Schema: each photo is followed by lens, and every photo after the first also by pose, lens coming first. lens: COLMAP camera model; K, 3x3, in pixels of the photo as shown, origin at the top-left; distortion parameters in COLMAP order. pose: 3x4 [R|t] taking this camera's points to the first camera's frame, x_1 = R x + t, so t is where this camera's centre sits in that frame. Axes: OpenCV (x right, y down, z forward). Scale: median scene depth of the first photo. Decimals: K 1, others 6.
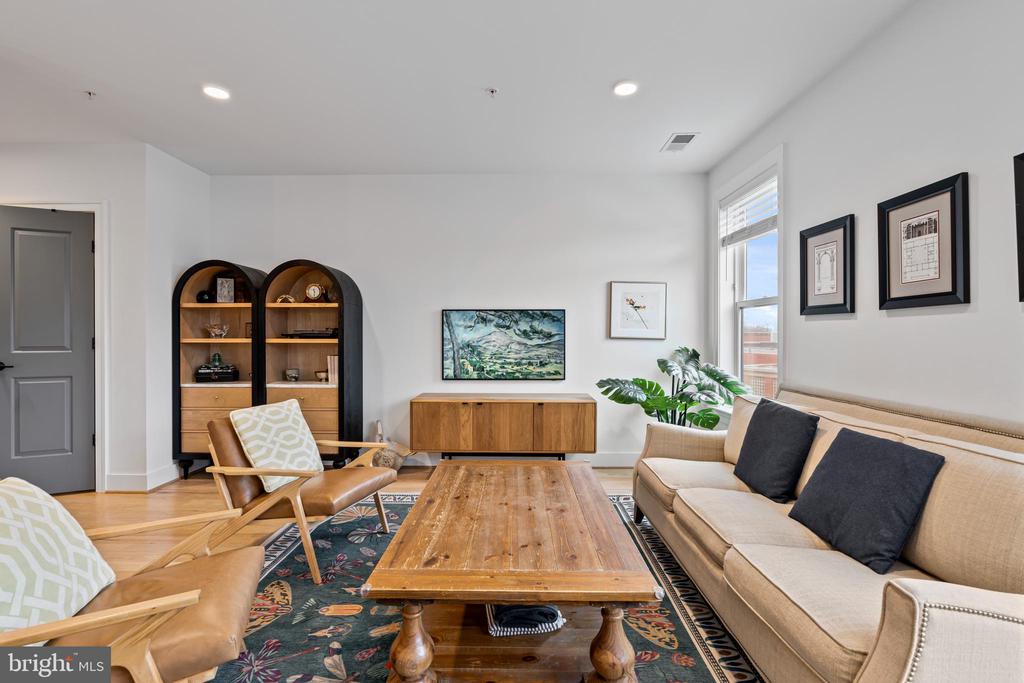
lens RADIAL K [[456.5, 0, 508.6], [0, 456.5, 336.9], [0, 0, 1]] dist [-0.011449, 0.000727]
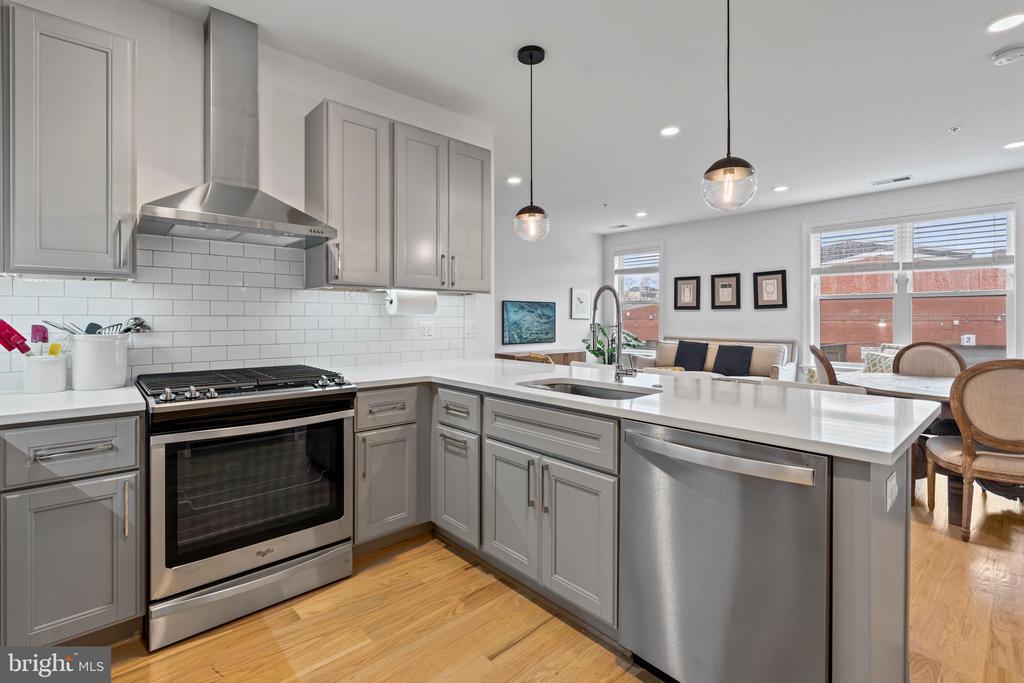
lens RADIAL K [[467.1, 0, 509.0], [0, 467.1, 318.2], [0, 0, 1]] dist [0.000683, 0.000078]
pose [[0.738105, -0.001253, 0.674684, -1.316013], [-0.000256, 0.999998, 0.002138, -0.002323], [-0.674685, -0.001751, 0.738103, -0.239368]]
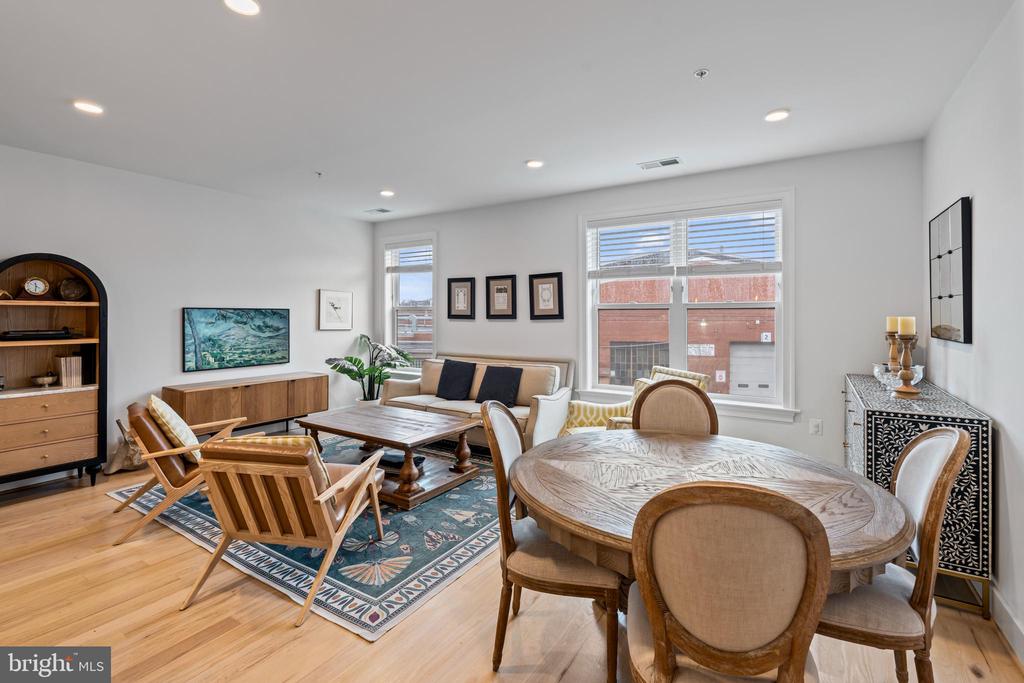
lens RADIAL K [[469.2, 0, 510.9], [0, 469.2, 316.8], [0, 0, 1]] dist [-0.003080, -0.000314]
pose [[0.529448, -0.002144, 0.848340, -0.722144], [-0.000275, 0.999996, 0.002699, -0.043903], [-0.848342, -0.001662, 0.529445, -0.268425]]
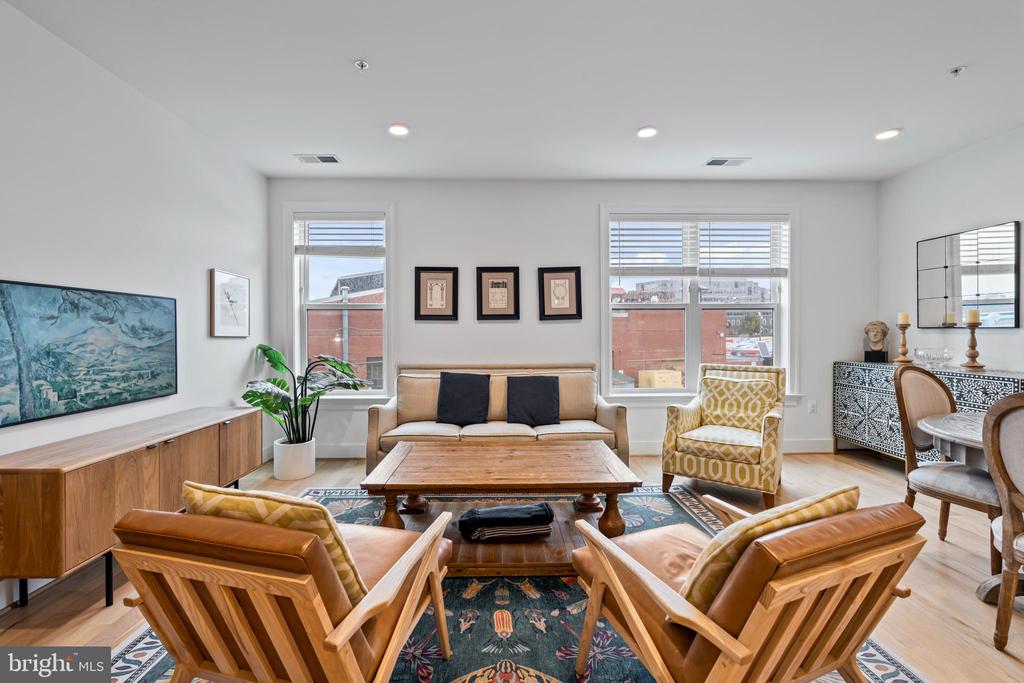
lens RADIAL K [[456.5, 0, 508.6], [0, 456.5, 336.9], [0, 0, 1]] dist [-0.011449, 0.000727]
pose [[-0.037523, -0.010816, 0.999237, -0.667301], [0.004230, 0.999931, 0.010982, -0.003665], [-0.999287, 0.004639, -0.037474, 0.518864]]
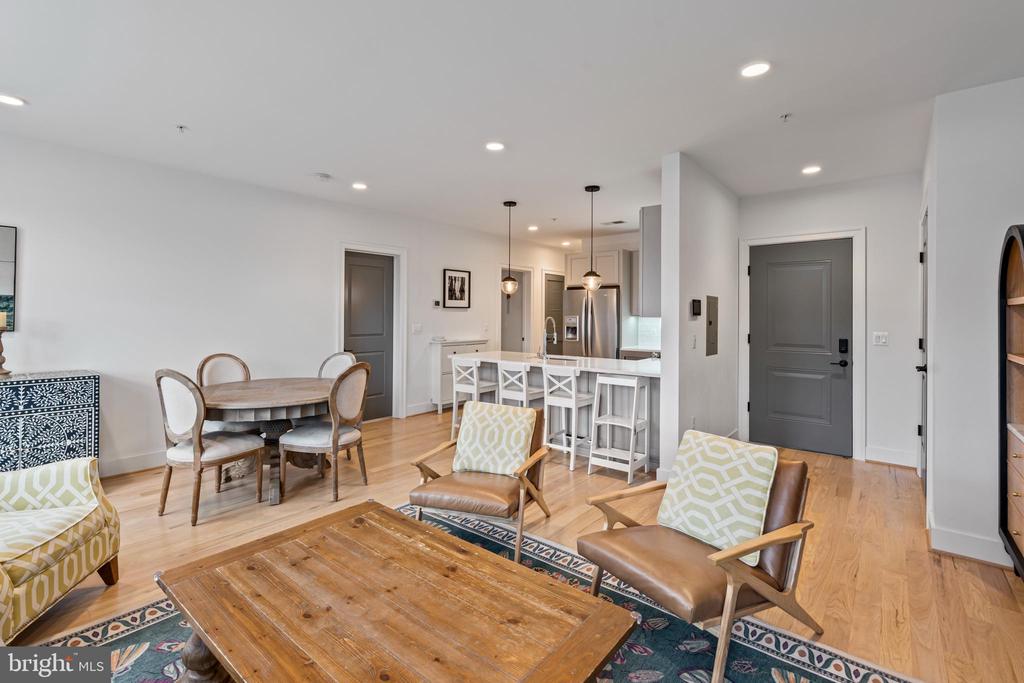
lens RADIAL K [[469.2, 0, 510.9], [0, 469.2, 316.8], [0, 0, 1]] dist [-0.003080, -0.000314]
pose [[-0.621400, -0.001319, -0.783492, 0.239275], [-0.007635, 0.999961, 0.004372, -0.044624], [0.783456, 0.008699, -0.621386, 0.824524]]
